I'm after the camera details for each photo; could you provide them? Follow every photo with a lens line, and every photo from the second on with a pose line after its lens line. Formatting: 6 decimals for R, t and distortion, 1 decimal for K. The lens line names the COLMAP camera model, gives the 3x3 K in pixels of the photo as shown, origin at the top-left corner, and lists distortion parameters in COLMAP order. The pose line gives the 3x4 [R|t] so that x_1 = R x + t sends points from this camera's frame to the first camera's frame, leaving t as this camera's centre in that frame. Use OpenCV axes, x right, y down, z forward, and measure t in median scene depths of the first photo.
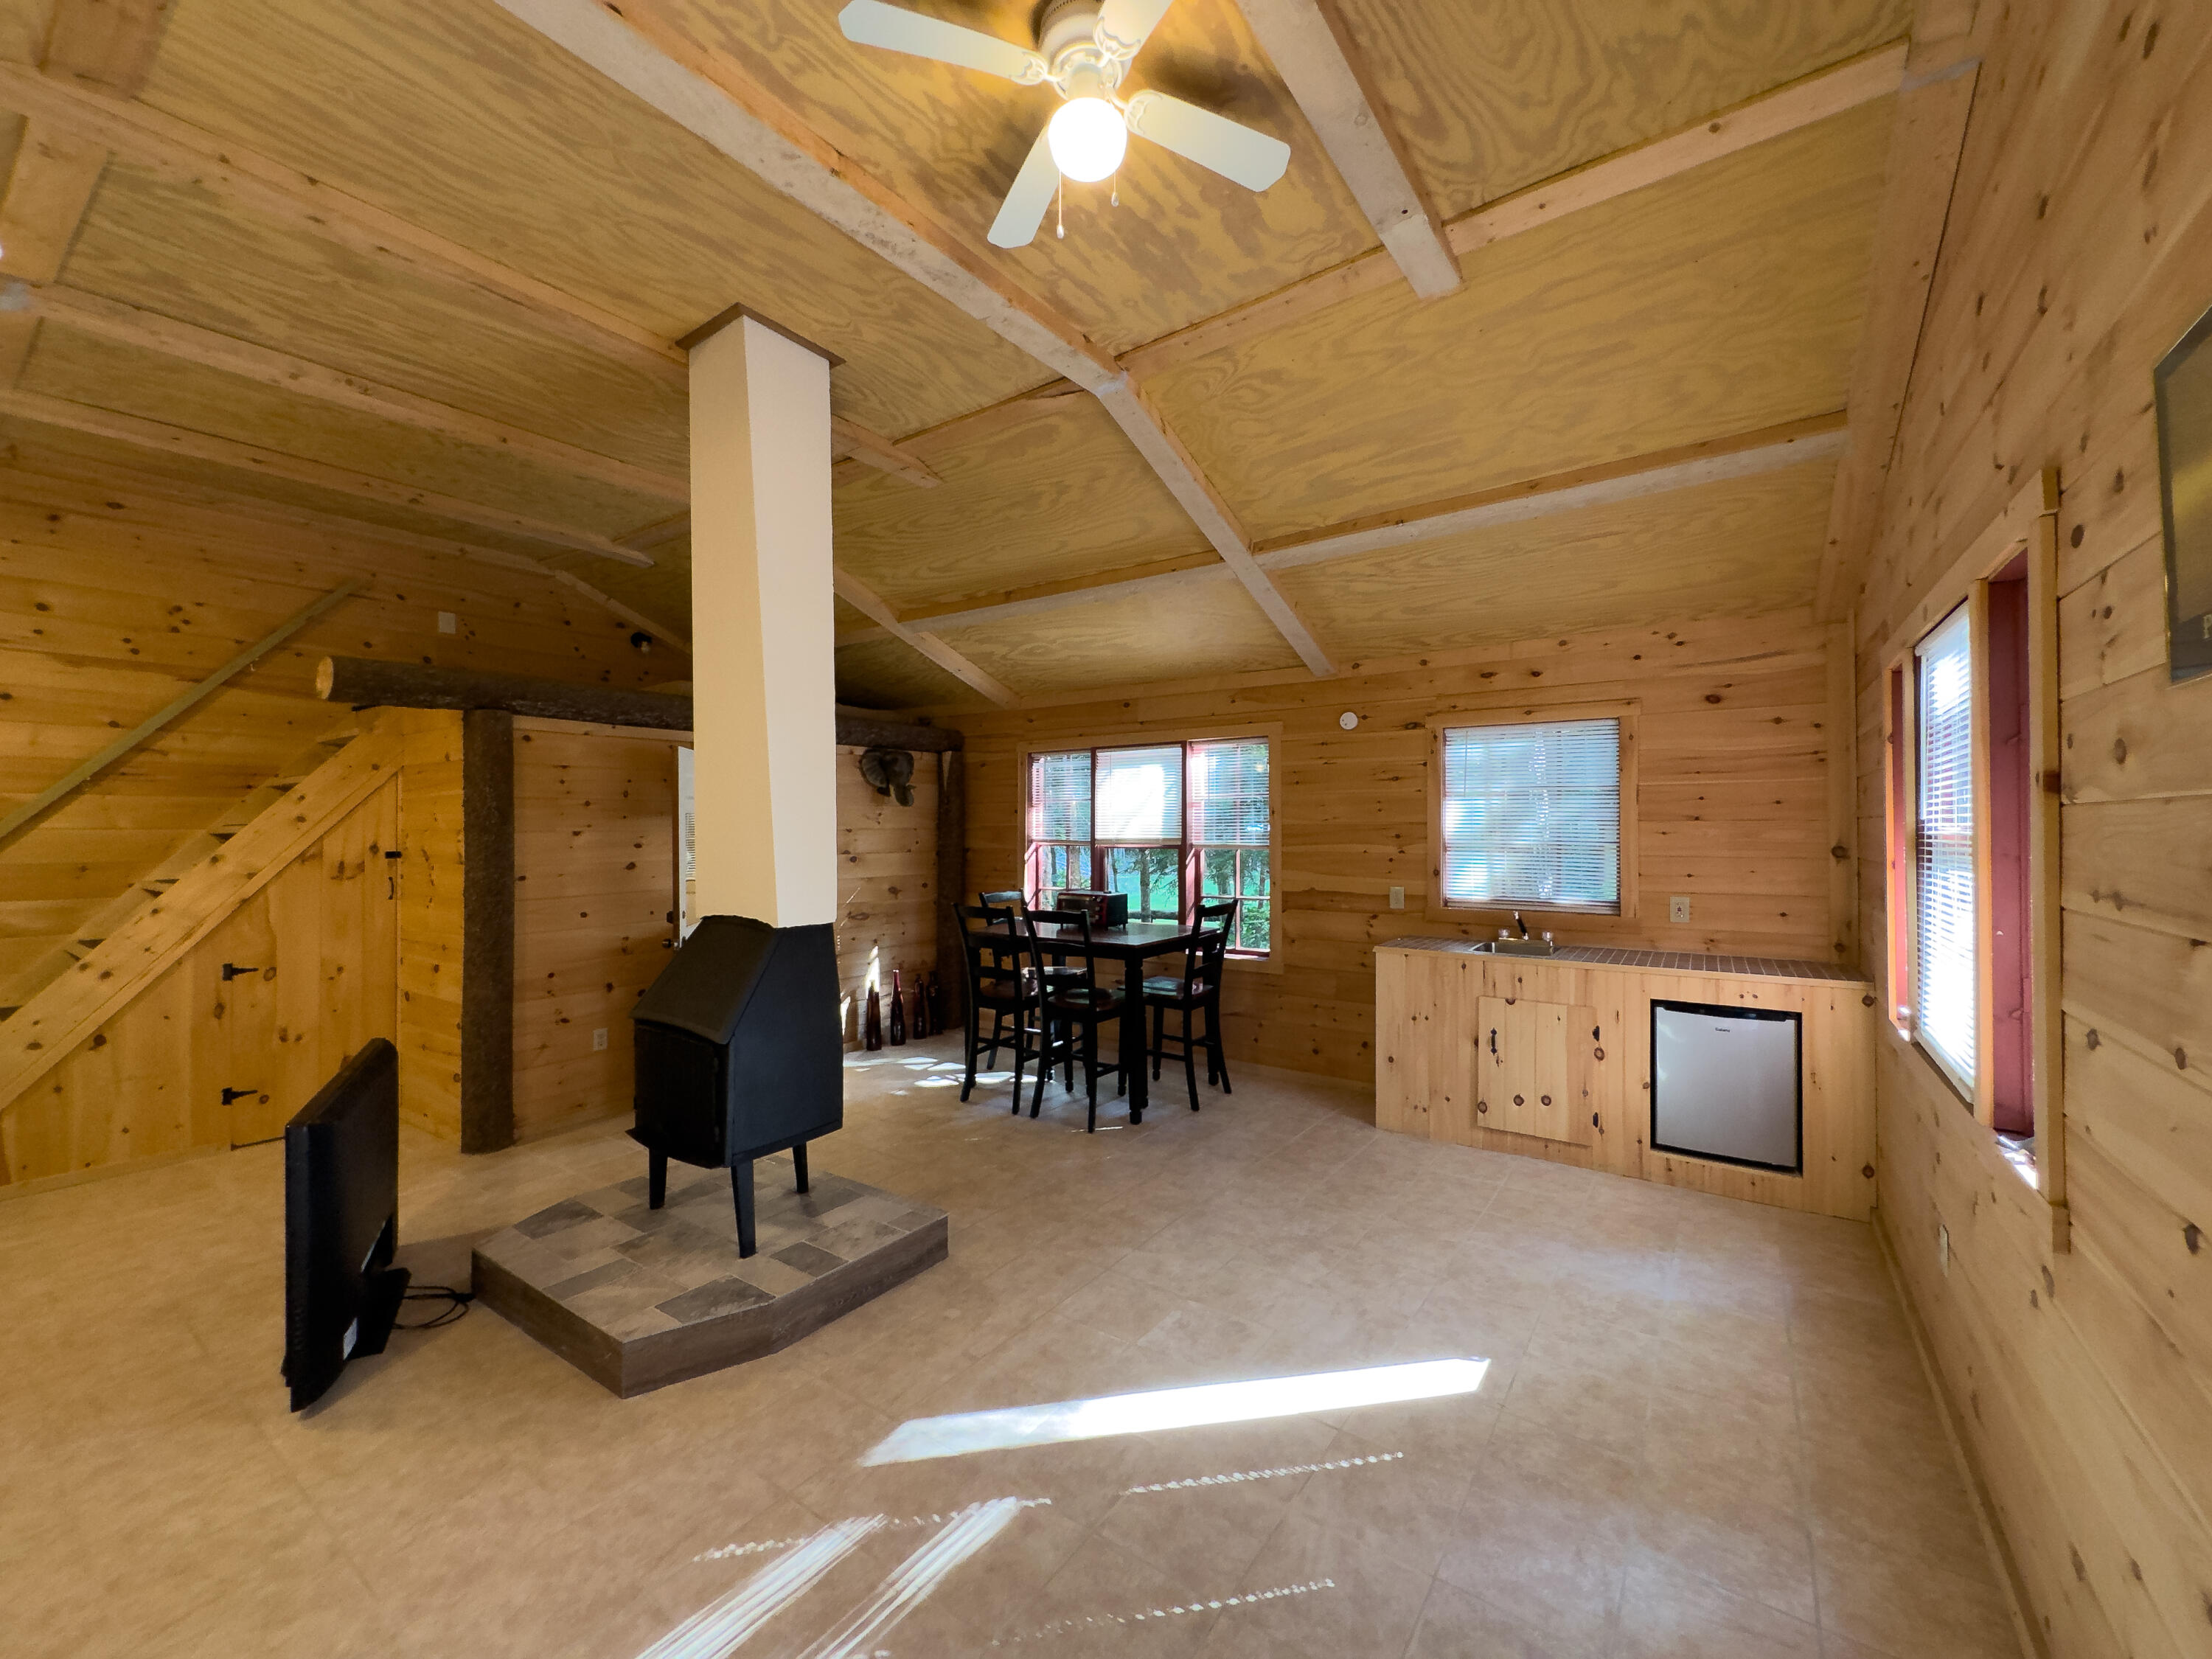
lens RADIAL K [[885.8, 0, 1106.0], [0, 885.8, 829.5], [0, 0, 1]] dist [-0.000953, -0.000322]
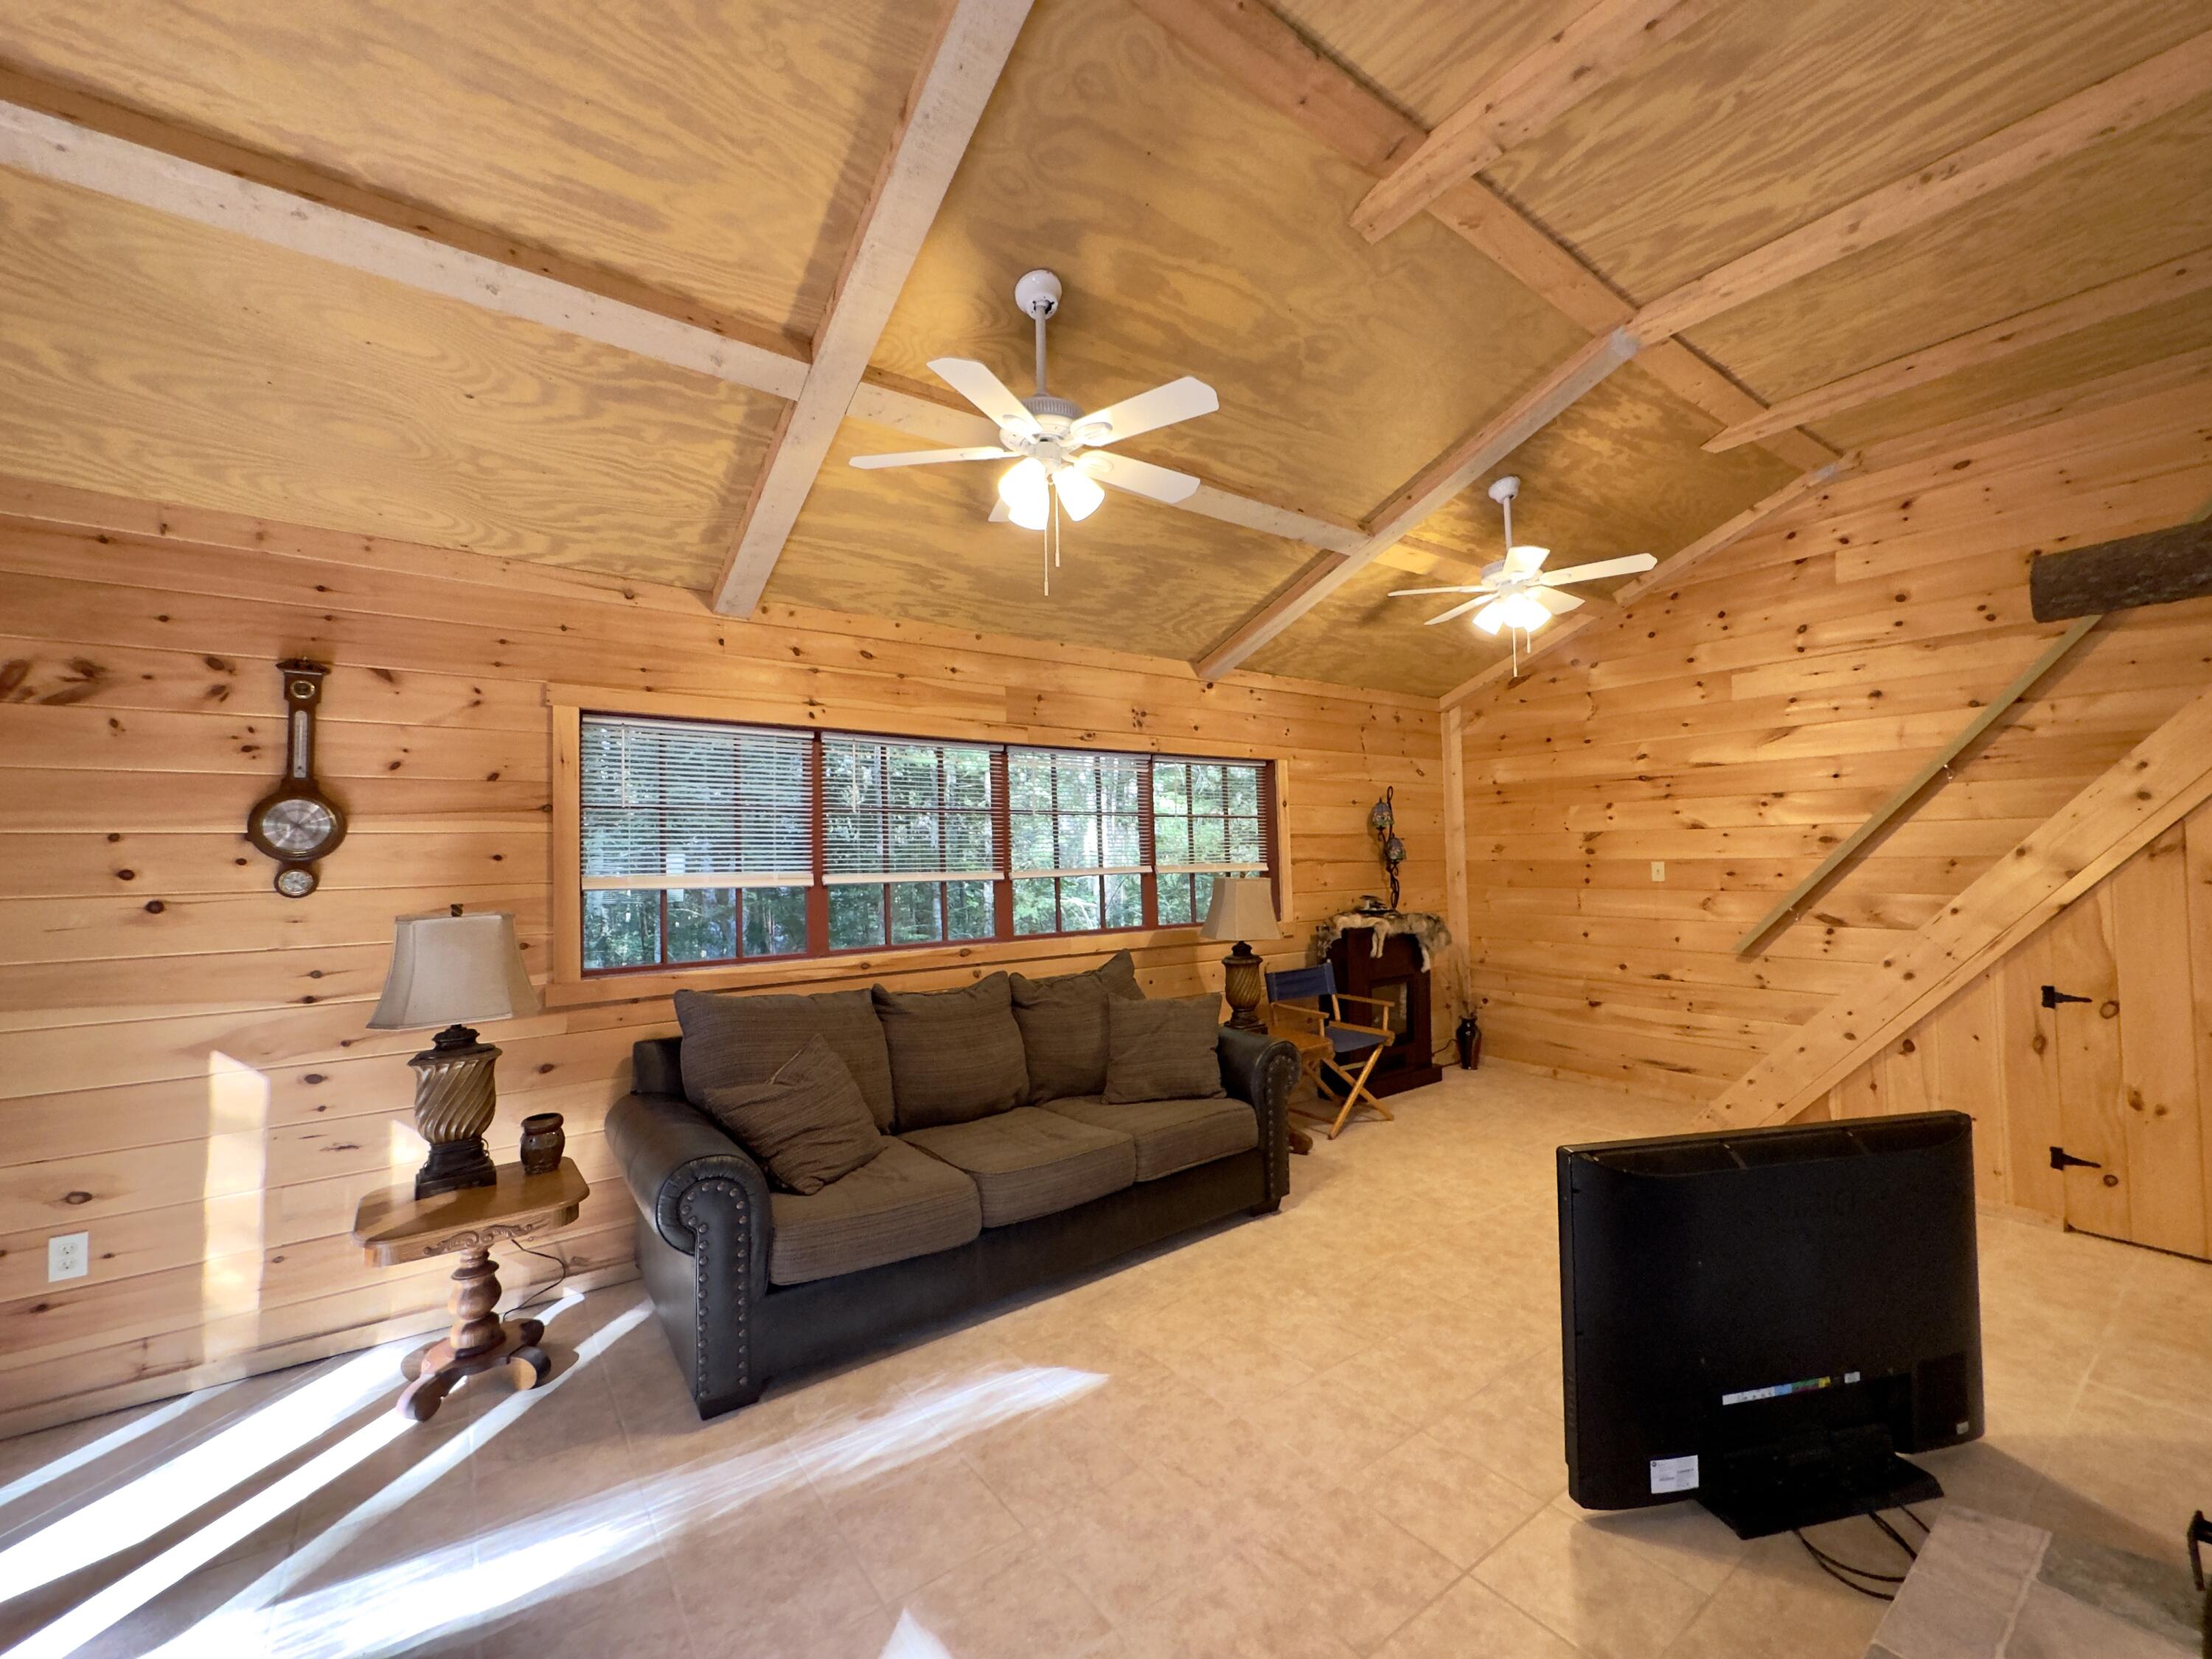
lens RADIAL K [[883.4, 0, 1106.0], [0, 883.4, 829.5], [0, 0, 1]] dist [-0.000820, -0.000115]
pose [[-0.316880, -0.026164, -0.948105, 0.011828], [0.015109, 0.999353, -0.032628, 0.027509], [0.948345, -0.024664, -0.316280, 0.473673]]
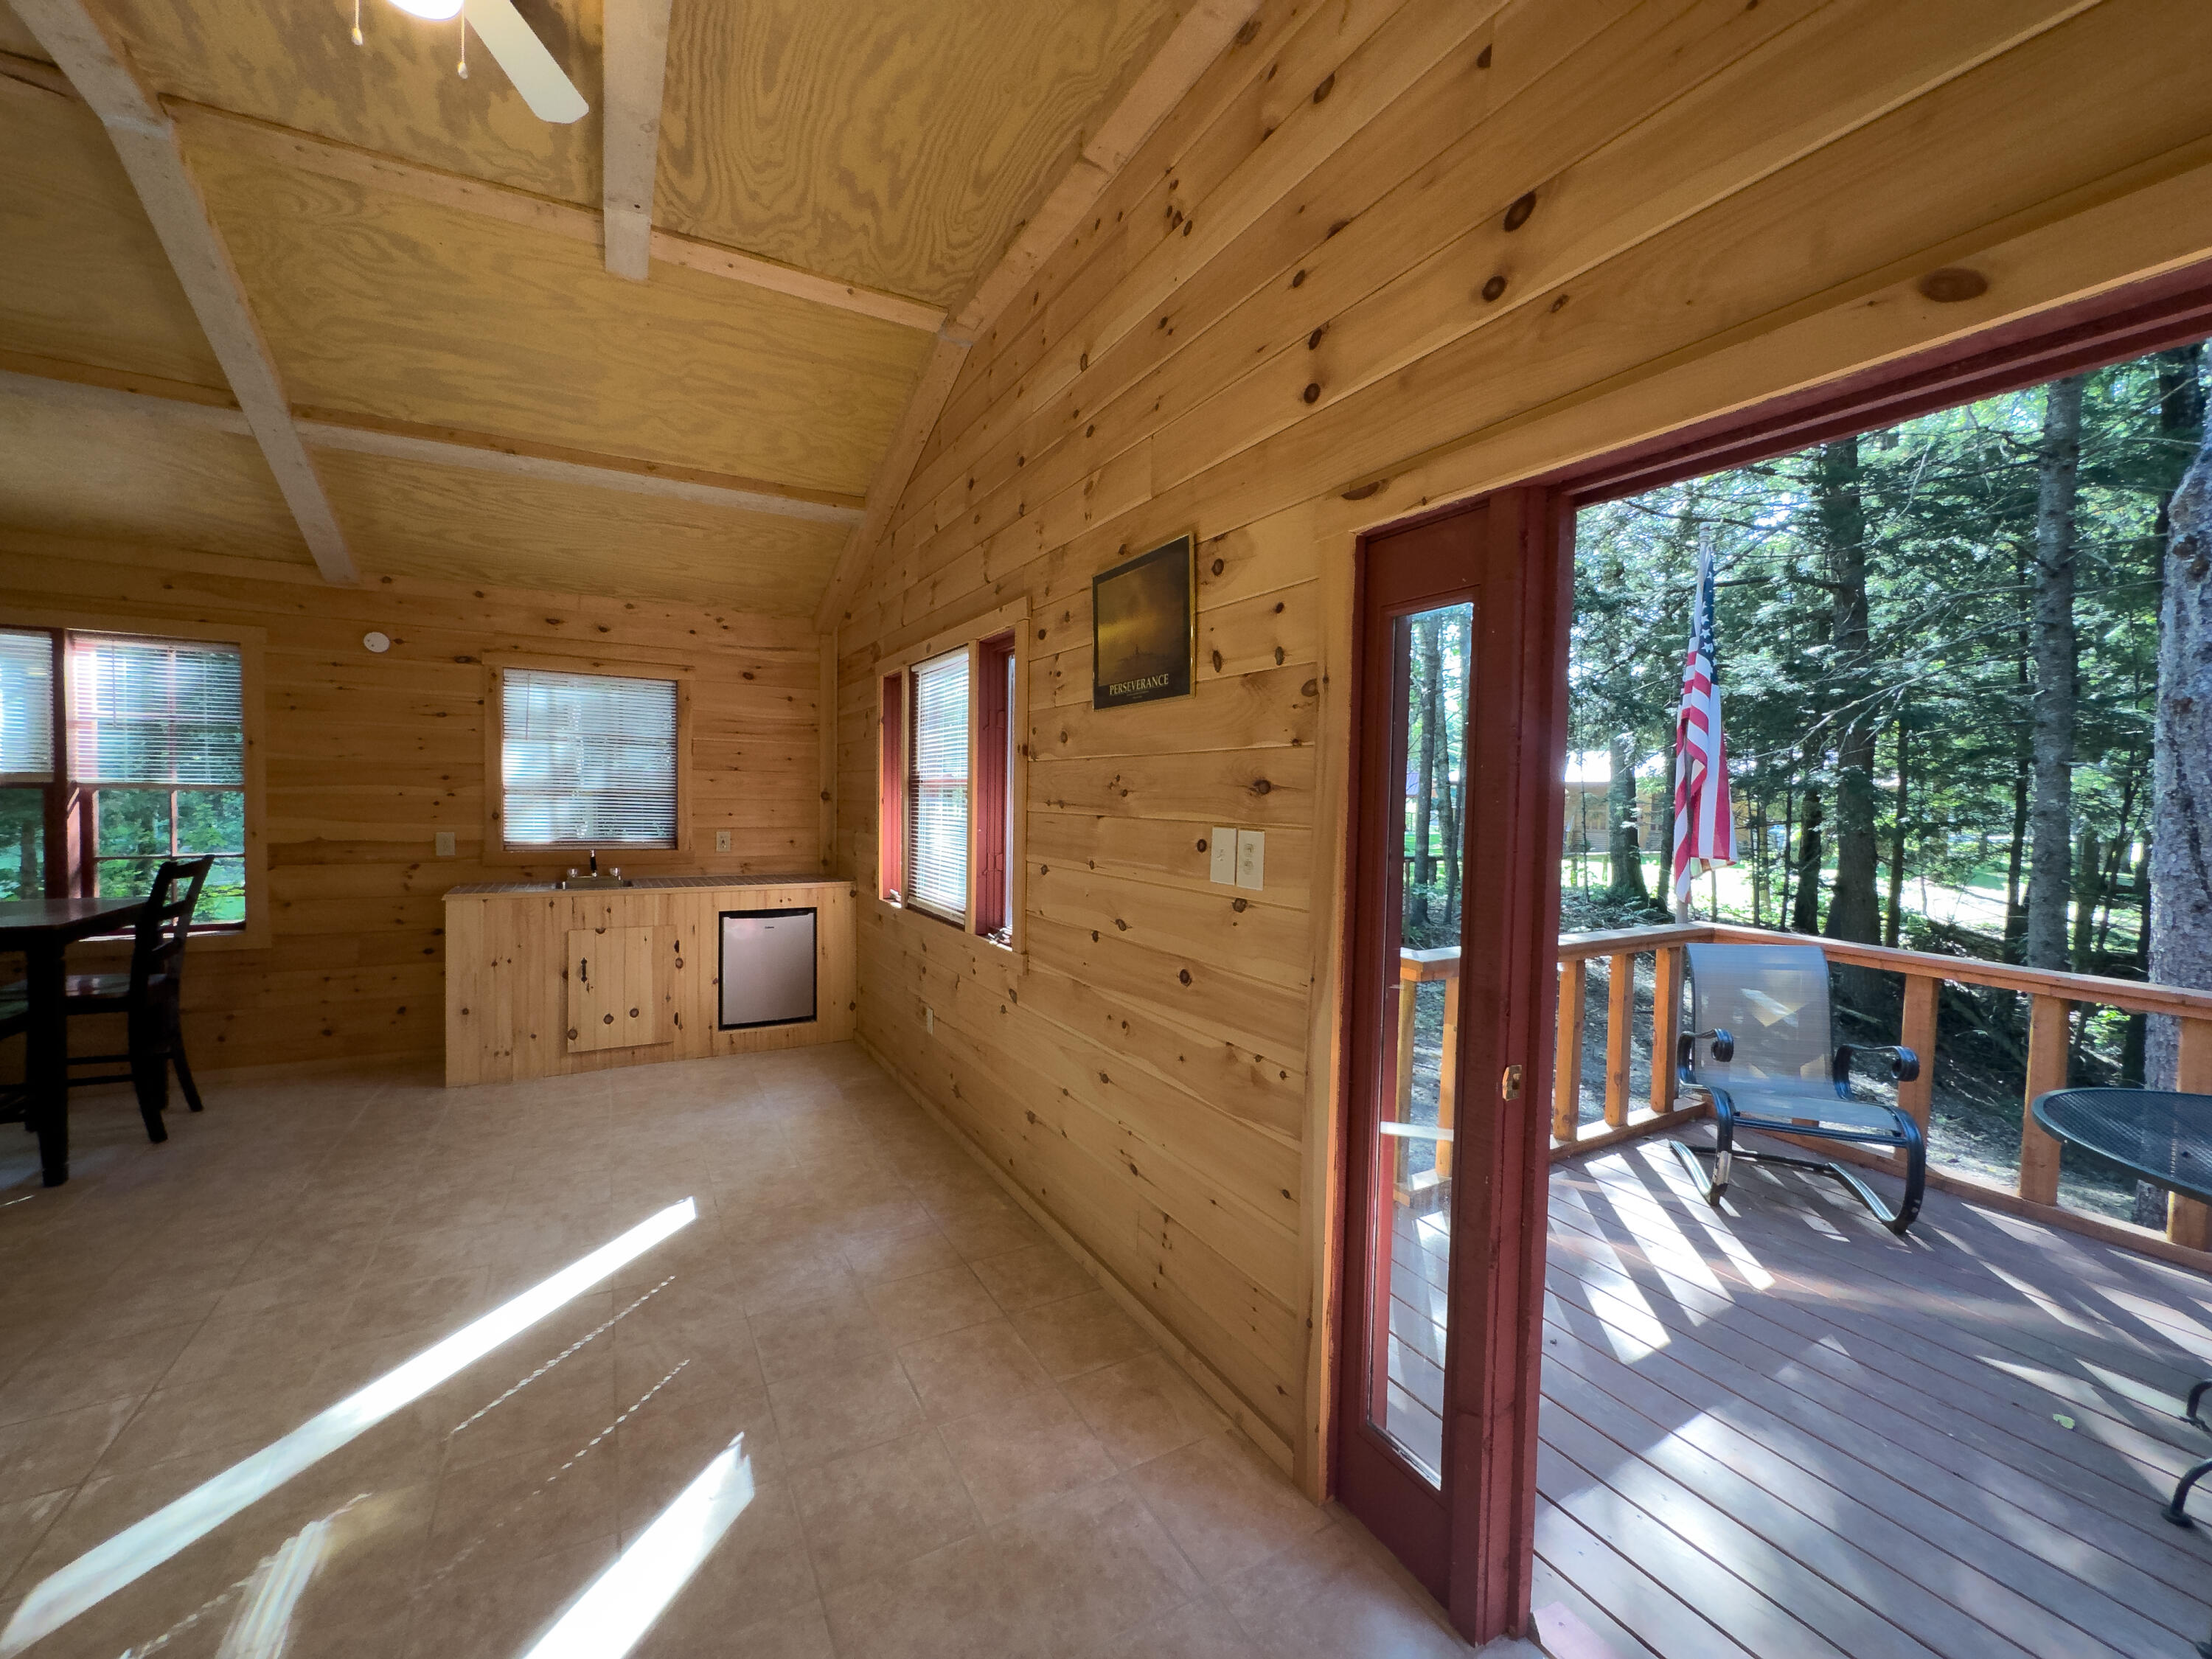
lens RADIAL K [[881.2, 0, 1106.0], [0, 881.2, 829.5], [0, 0, 1]] dist [0.000607, 0.000036]
pose [[0.424856, -0.023611, 0.904953, -0.251599], [-0.019278, 0.999197, 0.035121, 0.019497], [-0.905056, -0.032367, 0.424060, -0.016344]]
